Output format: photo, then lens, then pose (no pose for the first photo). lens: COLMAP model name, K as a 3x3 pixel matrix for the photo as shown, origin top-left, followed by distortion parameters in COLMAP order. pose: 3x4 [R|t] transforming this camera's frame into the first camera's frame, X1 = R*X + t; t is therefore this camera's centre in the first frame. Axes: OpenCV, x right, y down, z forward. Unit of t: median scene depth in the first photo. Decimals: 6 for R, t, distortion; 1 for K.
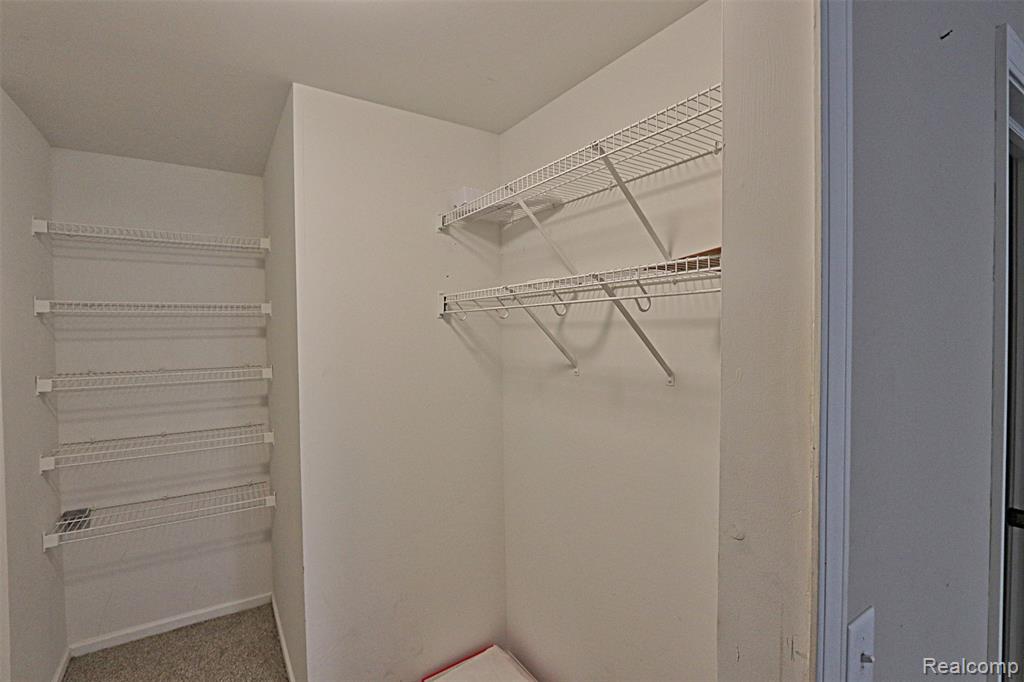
lens RADIAL K [[472.5, 0, 504.4], [0, 472.5, 342.9], [0, 0, 1]] dist [-0.015555, 0.001687]
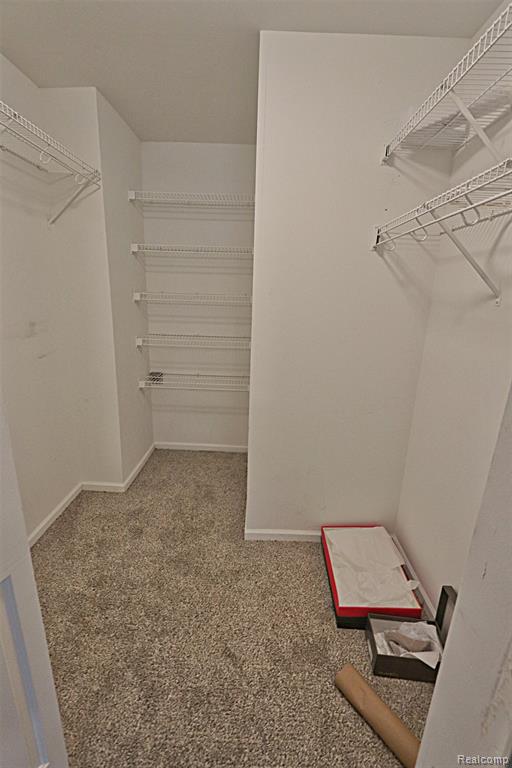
lens RADIAL K [[354.4, 0, 257.5], [0, 354.4, 393.7], [0, 0, 1]] dist [-0.015555, 0.001687]
pose [[0.830053, 0.188613, -0.524822, 0.133806], [-0.056947, 0.964819, 0.256675, 0.072262], [0.554770, -0.183167, 0.811591, 0.106076]]
